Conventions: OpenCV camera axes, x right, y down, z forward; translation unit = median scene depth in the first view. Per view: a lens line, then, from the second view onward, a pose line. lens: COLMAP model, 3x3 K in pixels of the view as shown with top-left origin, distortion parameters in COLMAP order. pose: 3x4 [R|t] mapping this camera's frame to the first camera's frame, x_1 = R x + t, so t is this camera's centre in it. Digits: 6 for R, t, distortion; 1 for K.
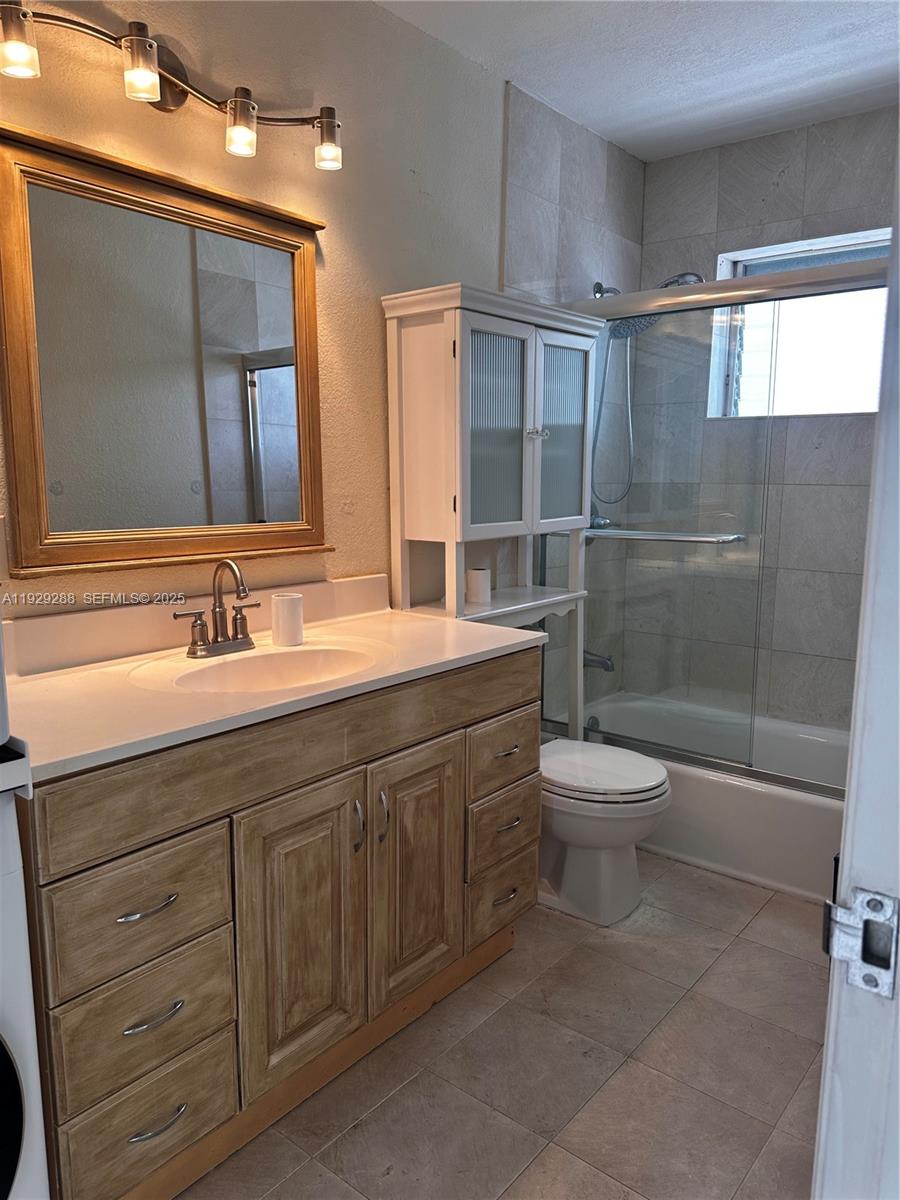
lens RADIAL K [[857.5, 0, 452.4], [0, 857.5, 596.7], [0, 0, 1]] dist [0.050672, -0.034369]
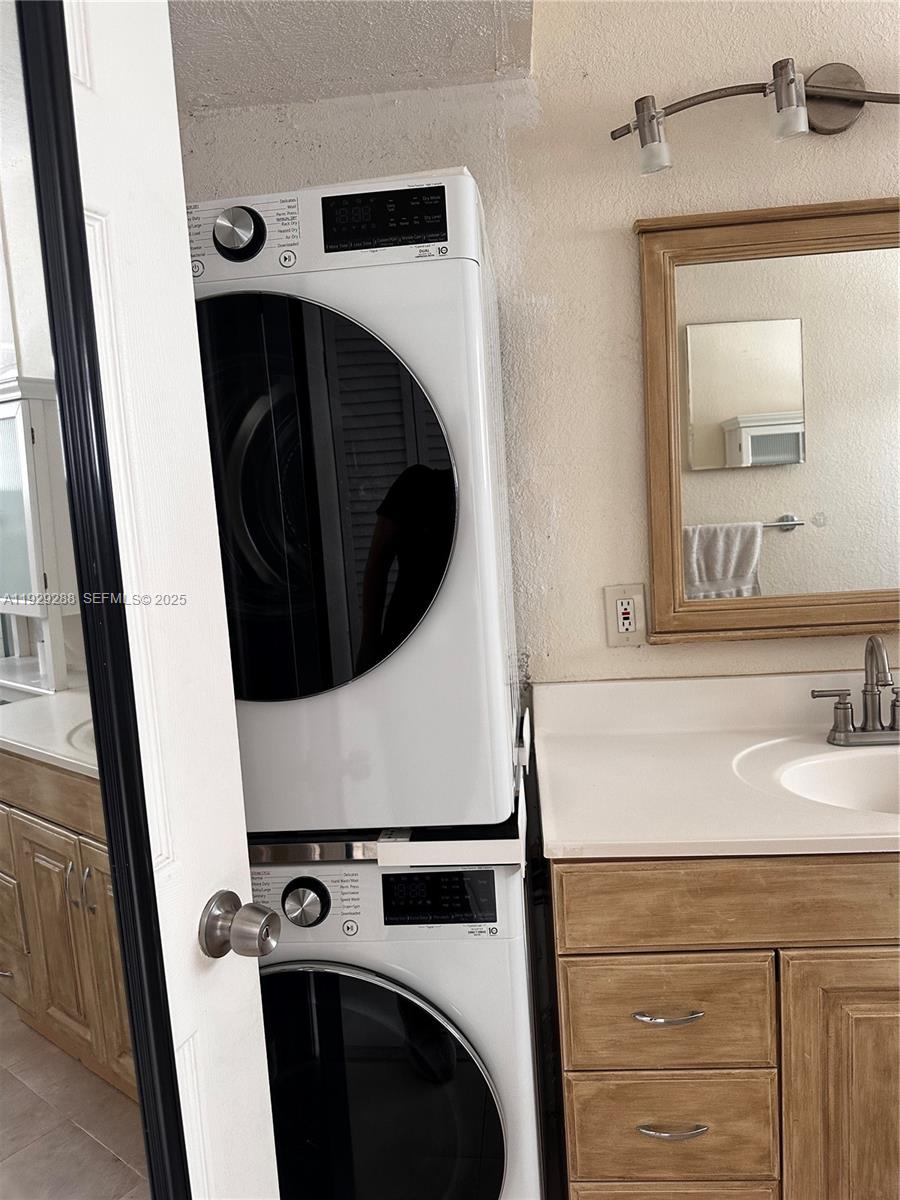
lens RADIAL K [[857.5, 0, 452.7], [0, 857.5, 607.1], [0, 0, 1]] dist [0.050672, -0.034369]
pose [[0.587714, 0.070655, -0.805978, 0.242824], [-0.056636, 0.997329, 0.046131, -0.119530], [0.807084, 0.018536, 0.590146, 0.215577]]
